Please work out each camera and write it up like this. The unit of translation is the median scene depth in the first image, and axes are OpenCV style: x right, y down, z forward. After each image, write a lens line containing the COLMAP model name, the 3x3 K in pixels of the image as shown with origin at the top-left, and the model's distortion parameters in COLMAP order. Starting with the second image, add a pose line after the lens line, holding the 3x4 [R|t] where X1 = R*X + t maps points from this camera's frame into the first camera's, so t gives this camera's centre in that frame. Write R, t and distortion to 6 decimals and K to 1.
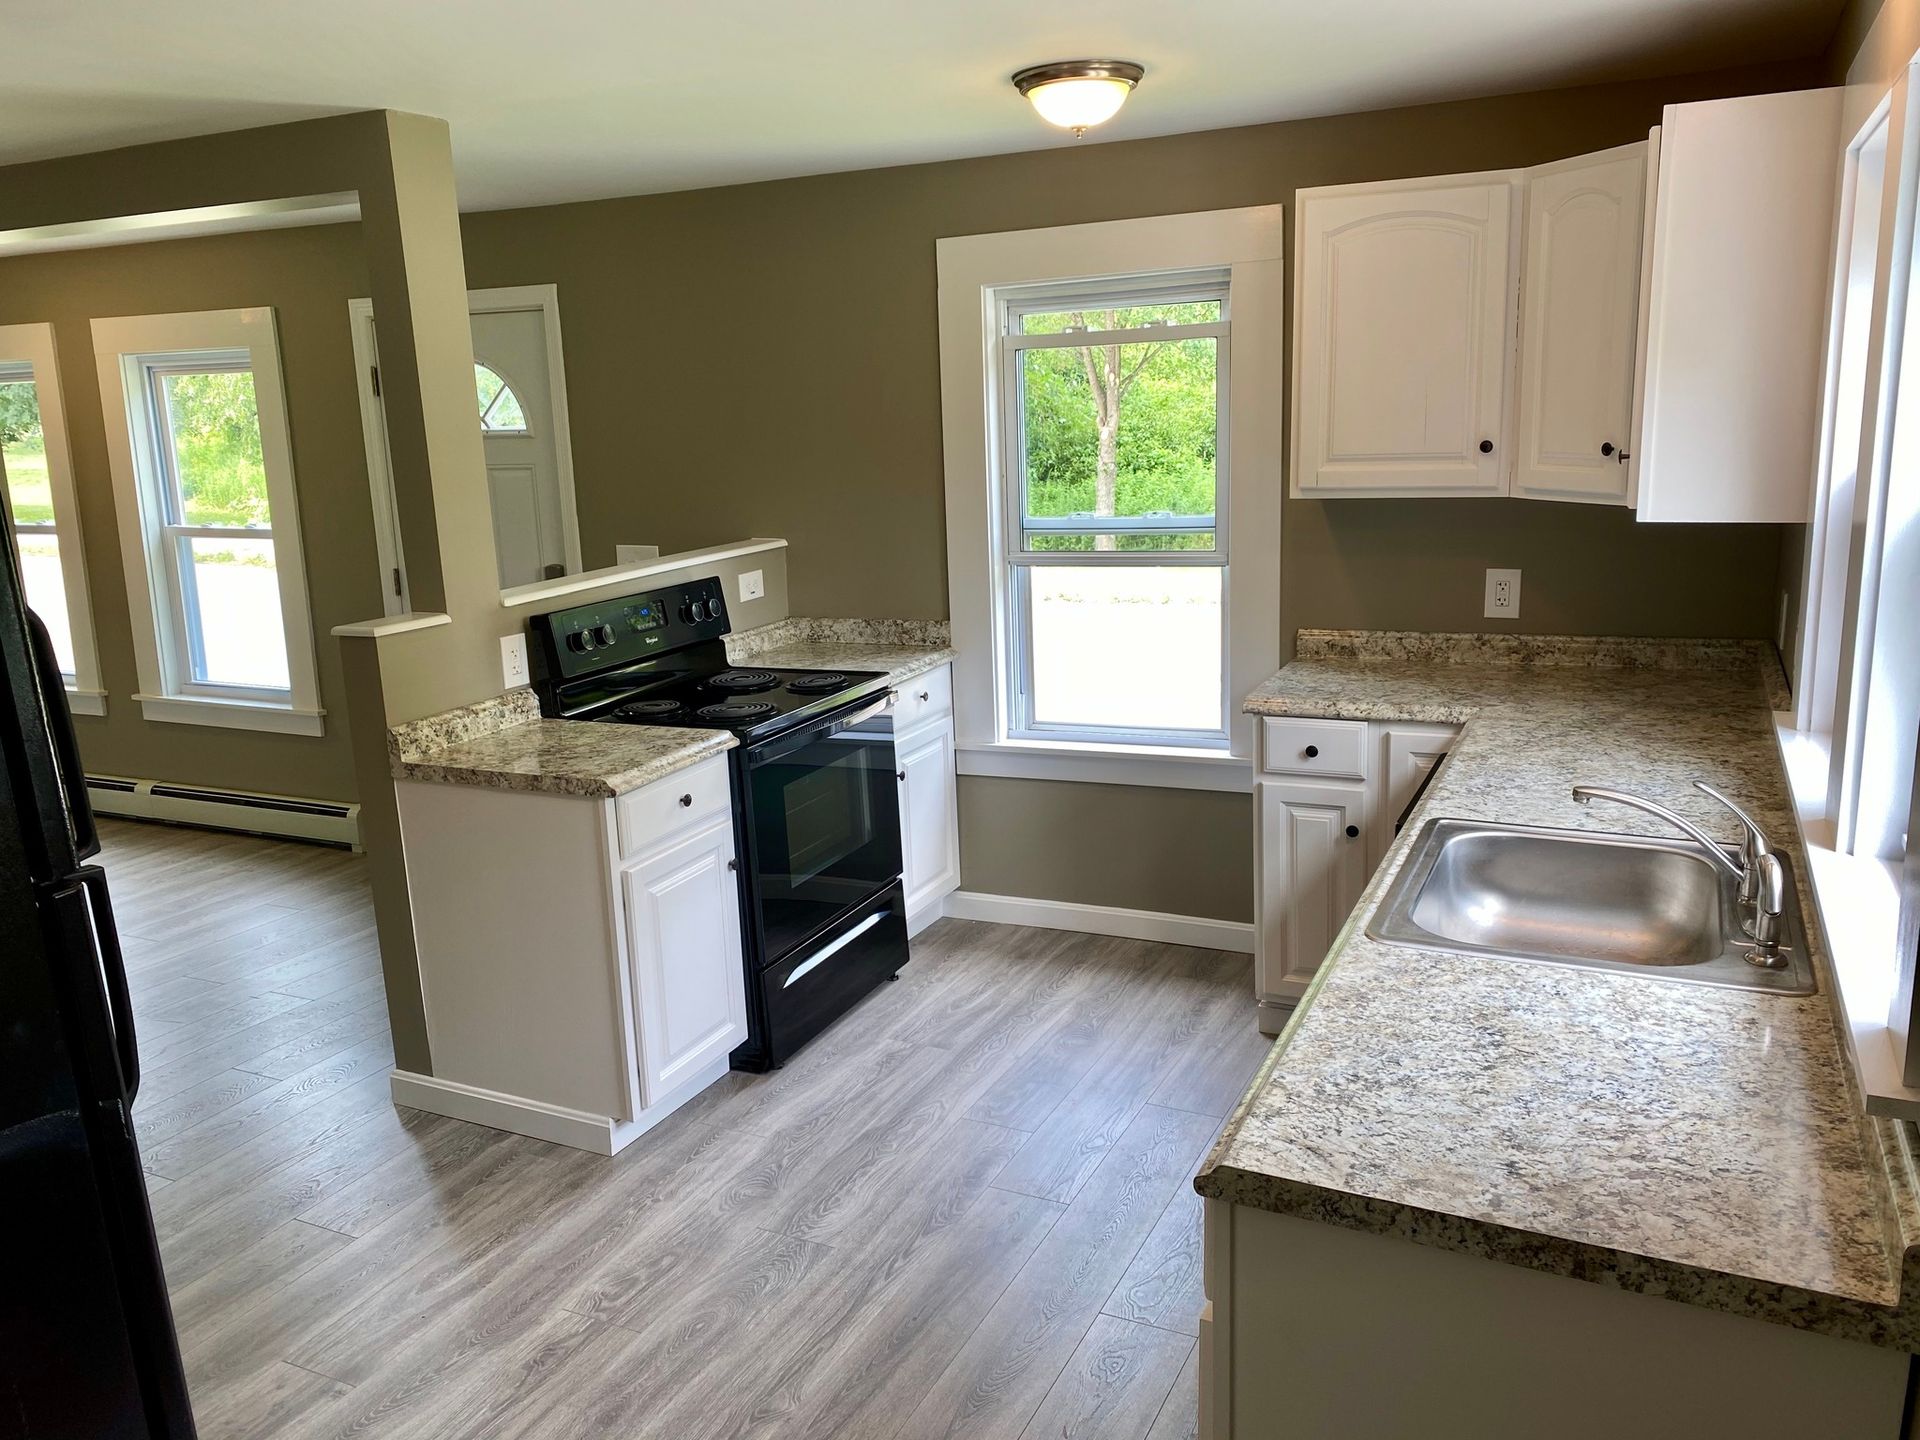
lens RADIAL K [[1483.9, 0, 948.1], [0, 1483.9, 733.1], [0, 0, 1]] dist [0.029262, -0.019529]
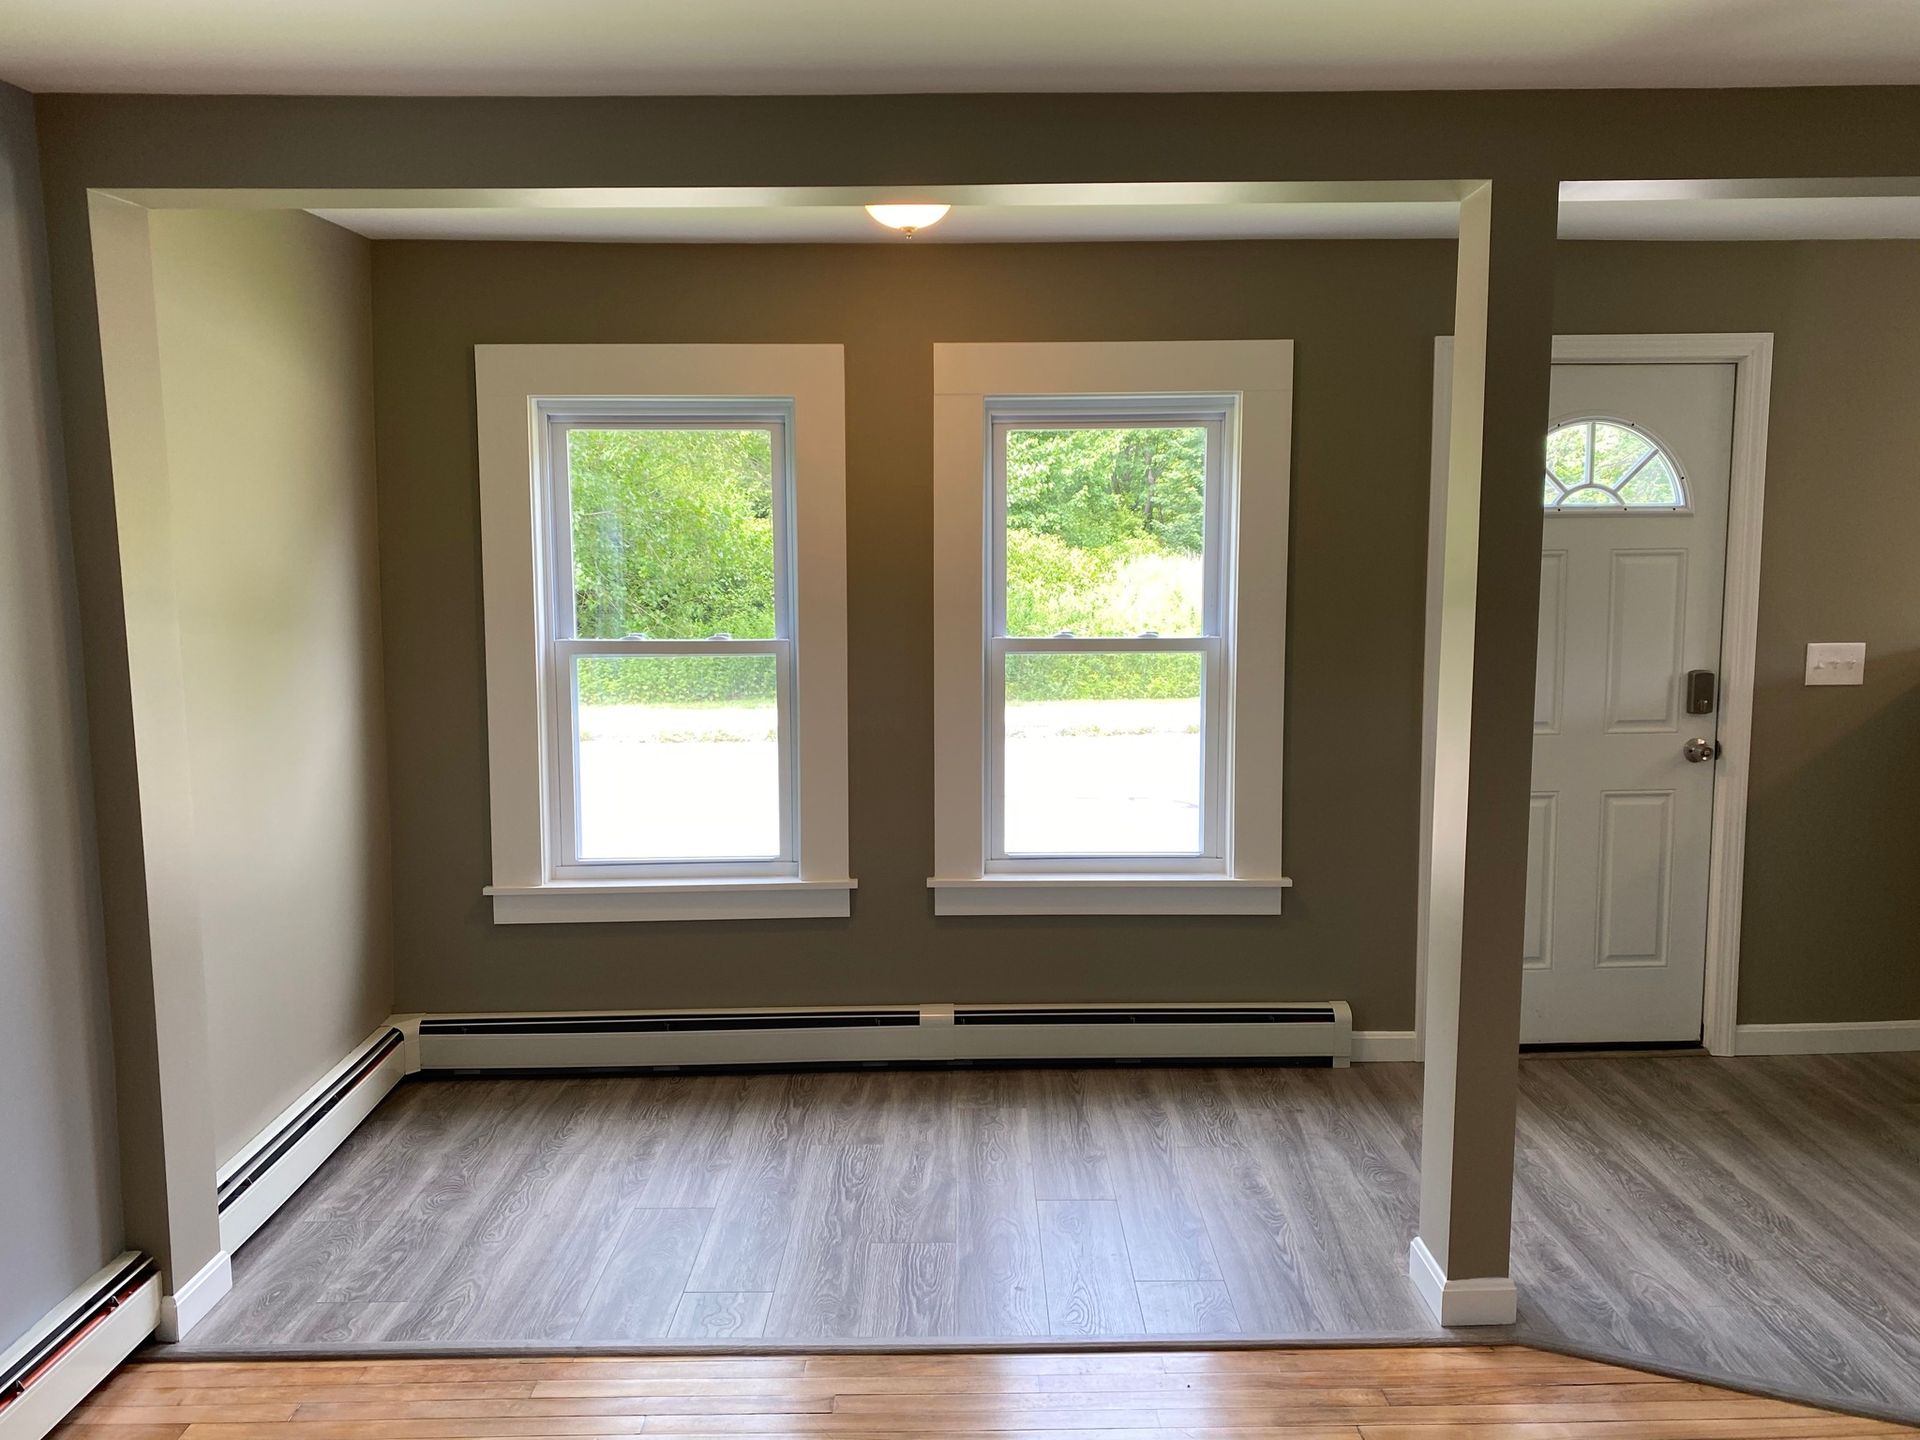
lens RADIAL K [[1483.9, 0, 954.2], [0, 1483.9, 704.3], [0, 0, 1]] dist [0.029262, -0.019529]
pose [[0.899829, -0.030762, 0.435156, -0.871224], [0.075351, 0.993478, -0.085582, -0.049487], [-0.429685, 0.109799, 0.896278, 0.393618]]
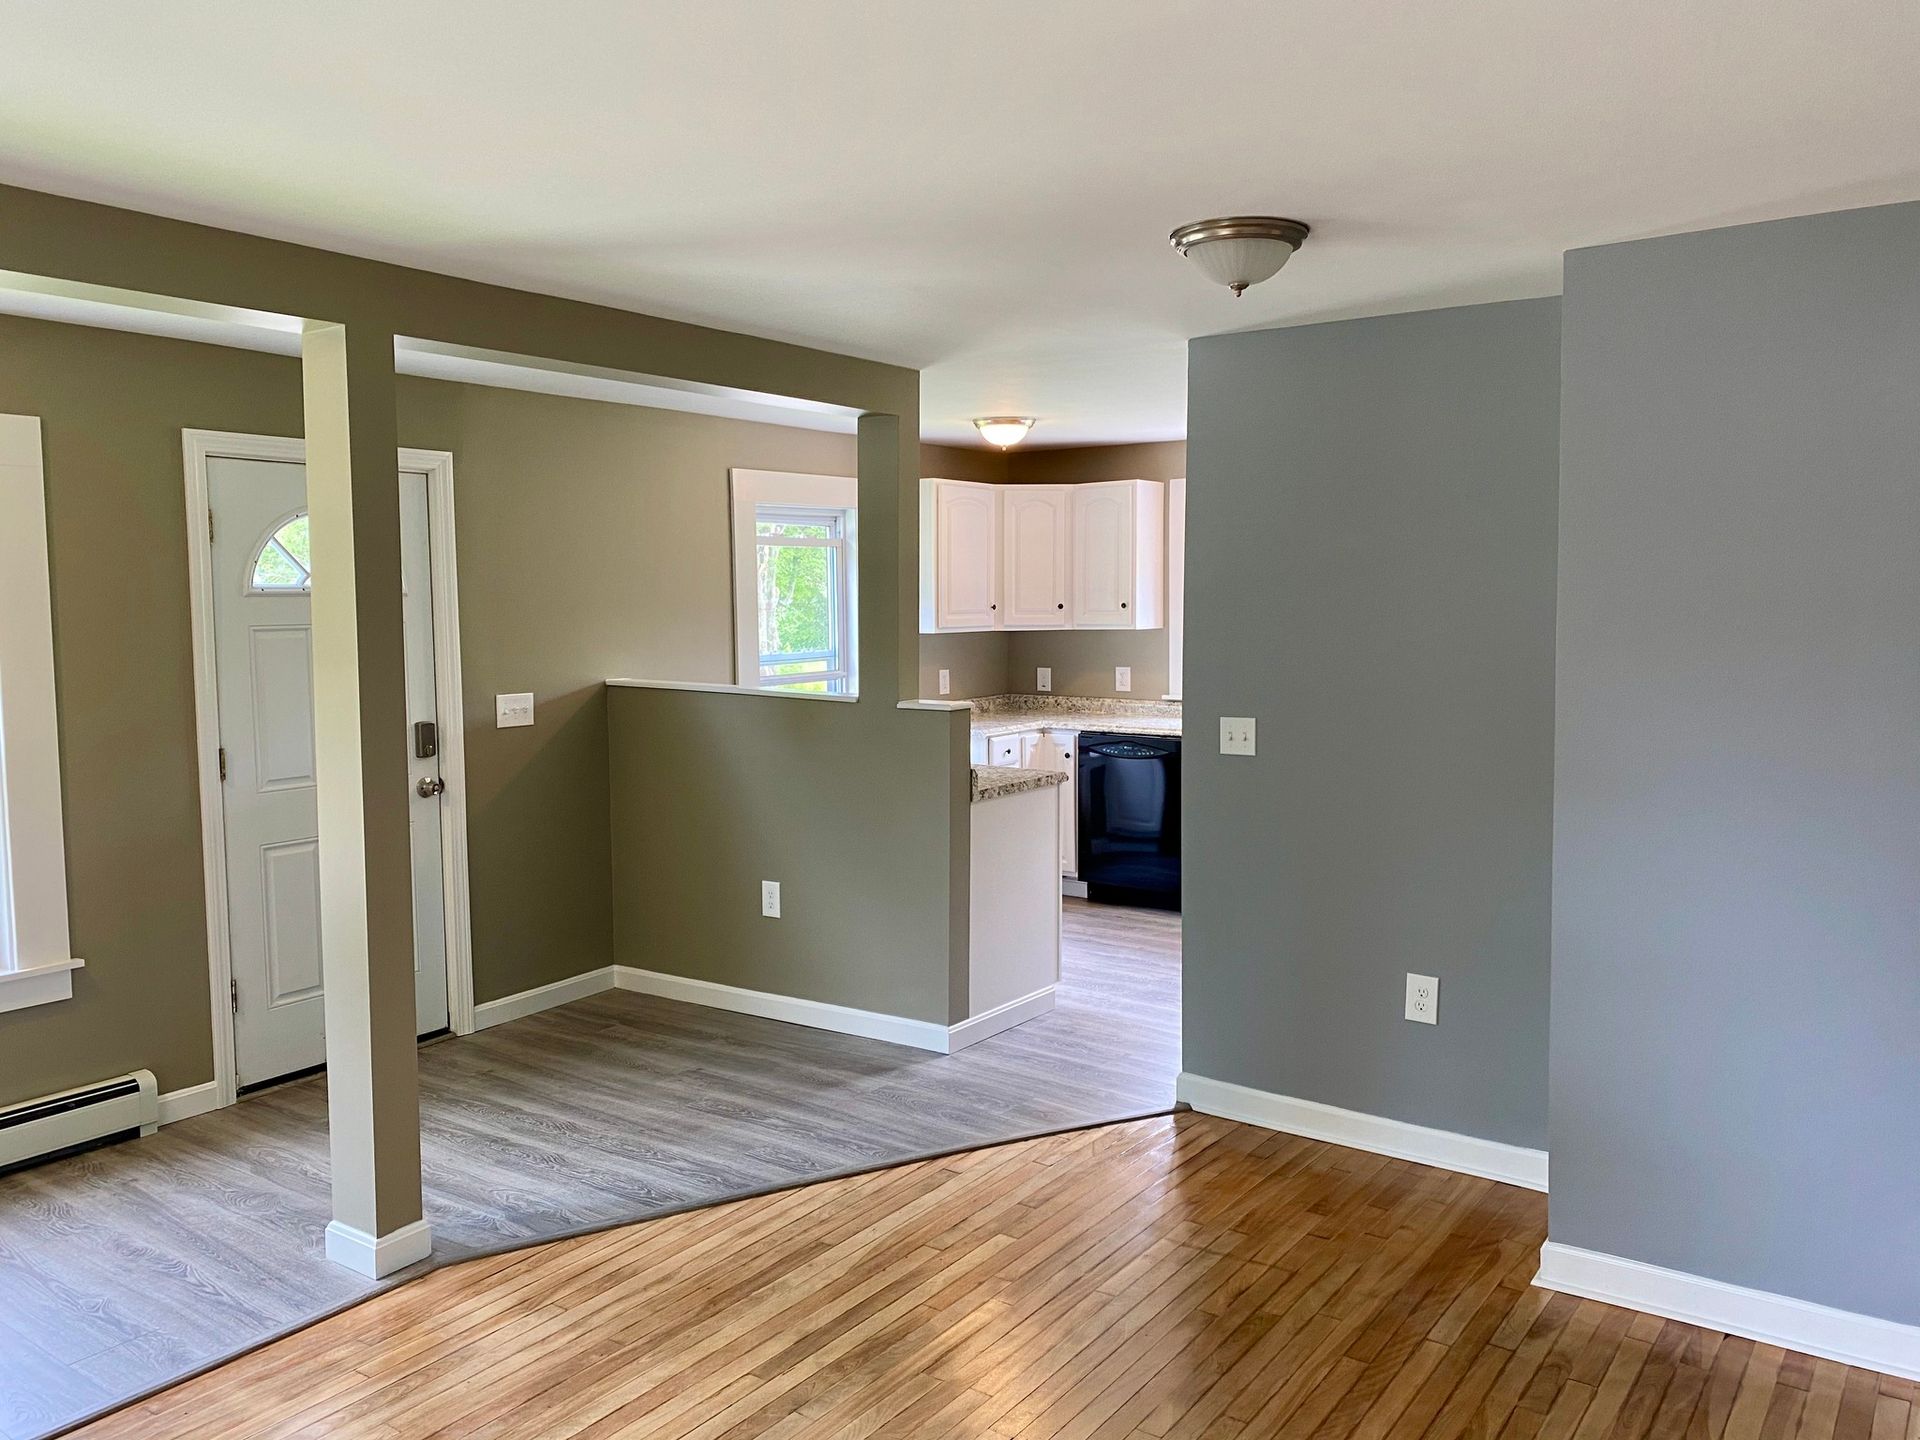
lens RADIAL K [[1483.9, 0, 966.6], [0, 1483.9, 718.8], [0, 0, 1]] dist [0.029262, -0.019529]
pose [[0.166172, -0.052699, 0.984688, -1.039887], [0.209802, 0.977598, 0.016914, -0.049945], [-0.963520, 0.203779, 0.173506, 0.424366]]
